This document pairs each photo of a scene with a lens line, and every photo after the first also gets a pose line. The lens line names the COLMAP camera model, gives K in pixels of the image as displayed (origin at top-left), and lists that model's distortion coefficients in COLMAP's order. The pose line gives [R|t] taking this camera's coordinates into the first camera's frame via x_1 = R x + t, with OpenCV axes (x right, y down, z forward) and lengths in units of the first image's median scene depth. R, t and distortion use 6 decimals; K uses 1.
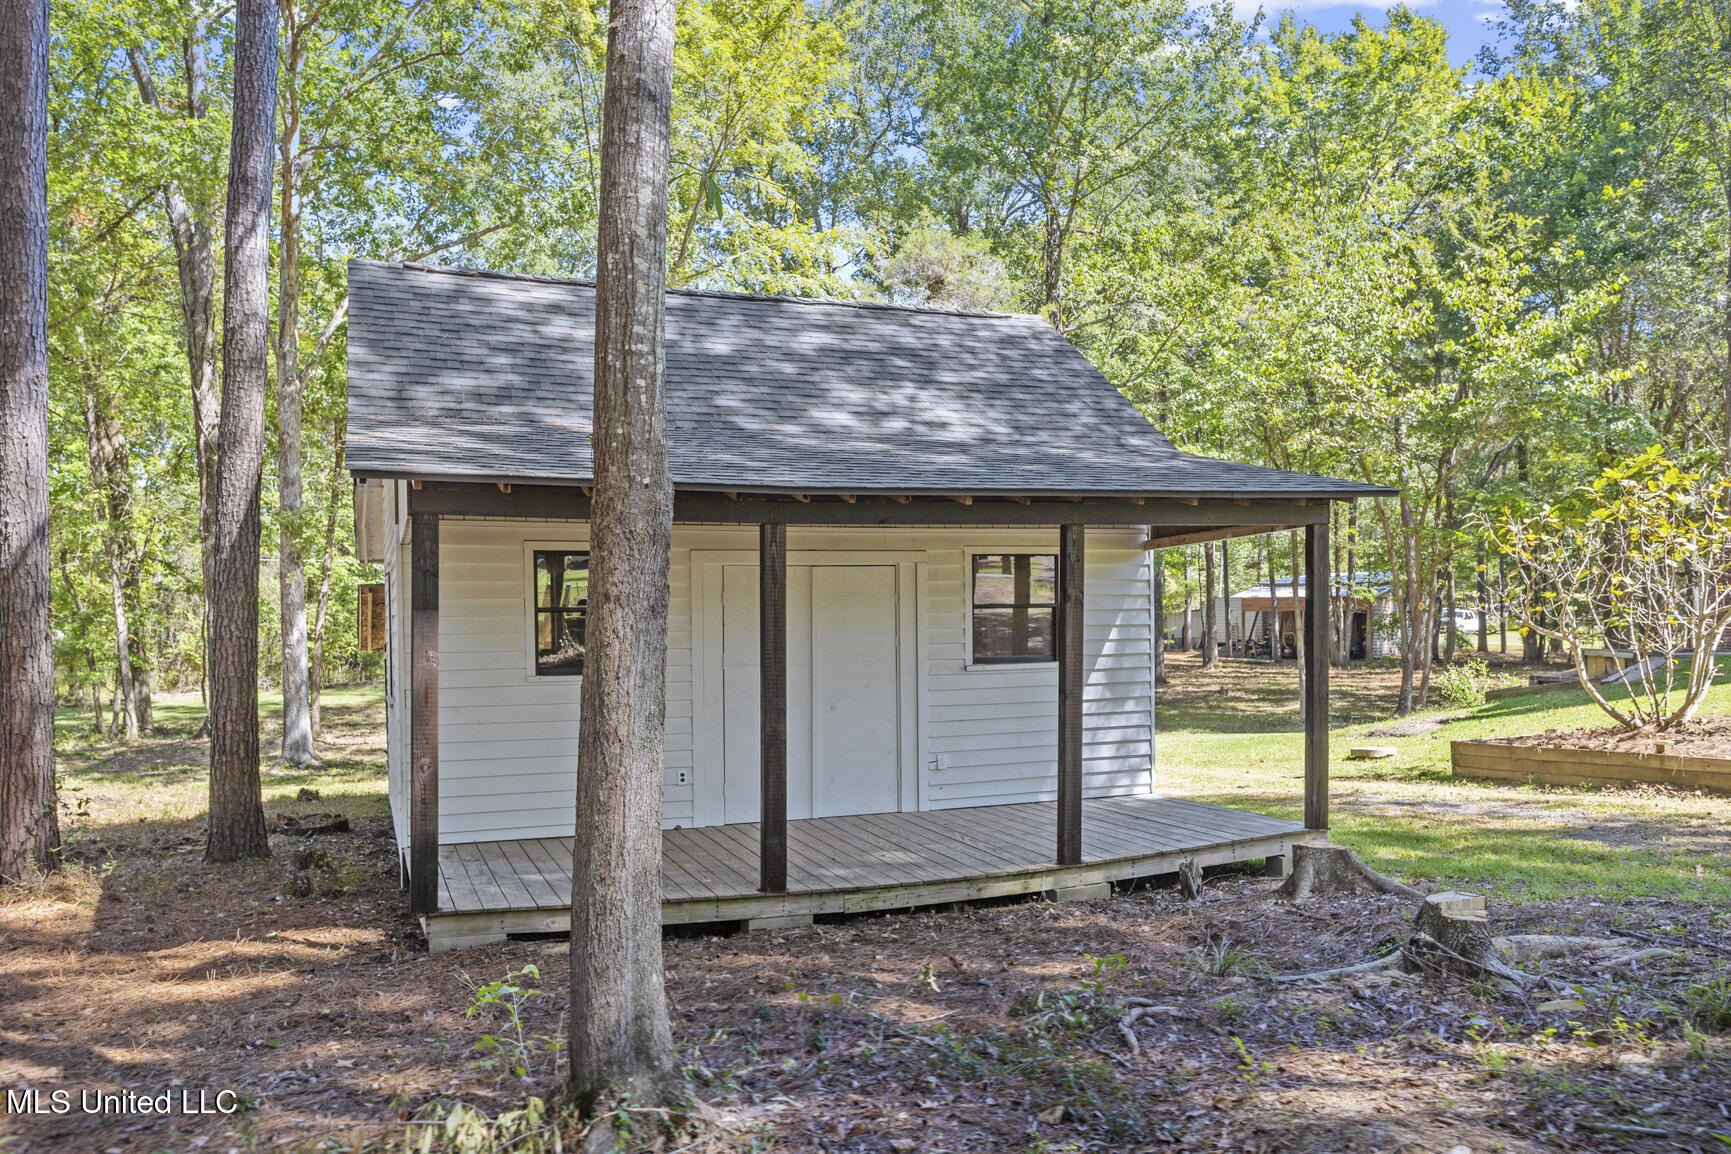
lens RADIAL K [[1361.2, 0, 866.7], [0, 1361.2, 606.6], [0, 0, 1]] dist [-0.014265, 0.059677]
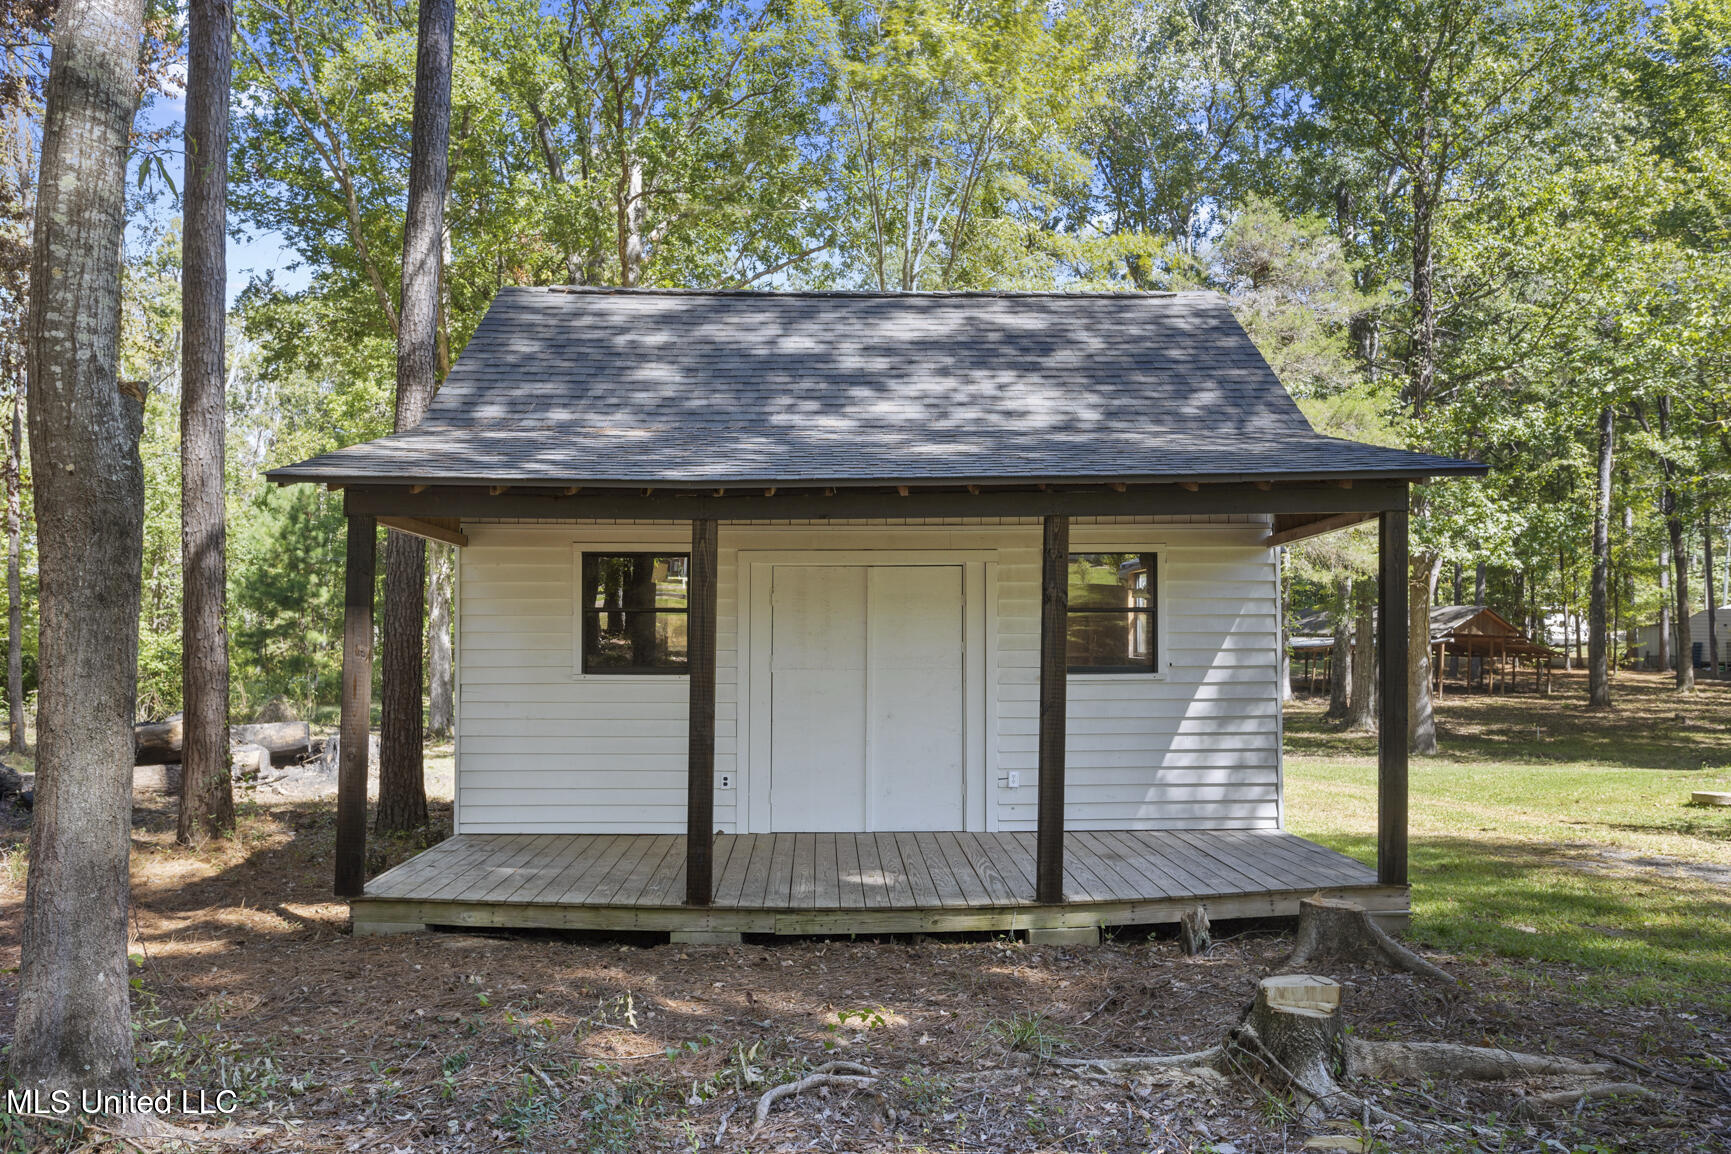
lens RADIAL K [[1344.3, 0, 865.4], [0, 1344.3, 557.7], [0, 0, 1]] dist [-0.018185, 0.054788]
pose [[0.936354, -0.007206, -0.350983, 0.343605], [-0.007979, 0.999094, -0.041800, 0.004432], [0.350966, 0.041940, 0.935448, 0.137719]]
